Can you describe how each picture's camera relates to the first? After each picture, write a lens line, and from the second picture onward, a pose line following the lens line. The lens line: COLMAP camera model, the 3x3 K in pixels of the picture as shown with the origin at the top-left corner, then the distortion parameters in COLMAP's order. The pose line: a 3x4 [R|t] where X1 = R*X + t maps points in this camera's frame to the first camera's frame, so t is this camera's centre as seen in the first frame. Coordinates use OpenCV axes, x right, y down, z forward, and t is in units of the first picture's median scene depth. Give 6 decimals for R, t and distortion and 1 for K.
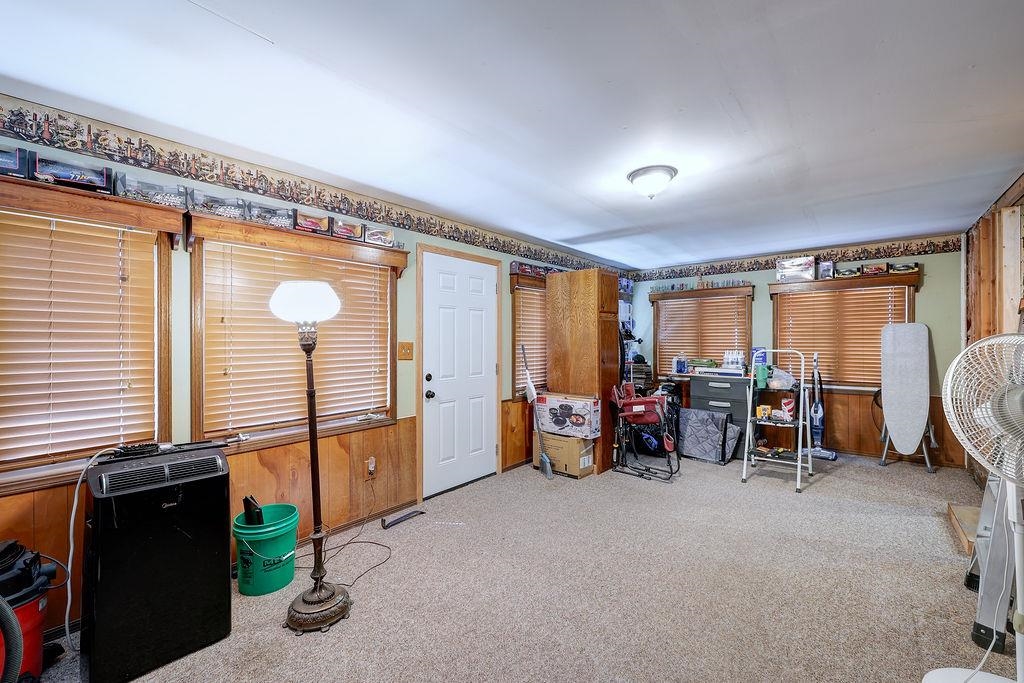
lens RADIAL K [[433.0, 0, 506.6], [0, 433.0, 339.0], [0, 0, 1]] dist [0.001632, -0.000207]
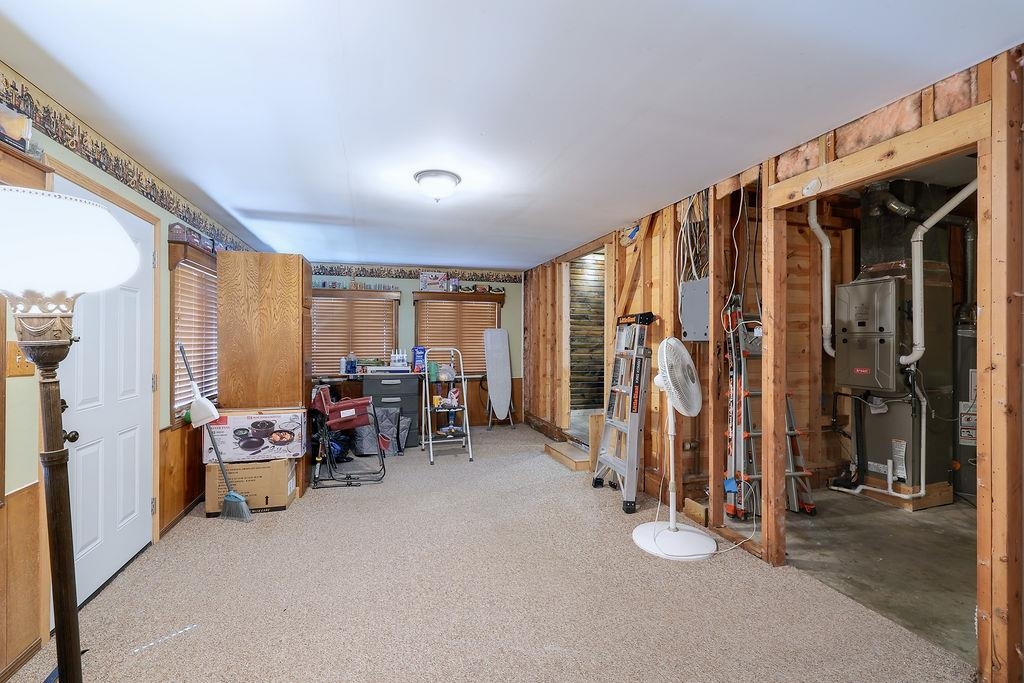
lens RADIAL K [[433.0, 0, 512.8], [0, 433.0, 340.4], [0, 0, 1]] dist [0.001632, -0.000207]
pose [[0.543360, 0.002317, 0.839496, -0.270892], [-0.004485, 0.999990, 0.000143, 0.002476], [-0.839488, -0.003842, 0.543365, 0.185341]]
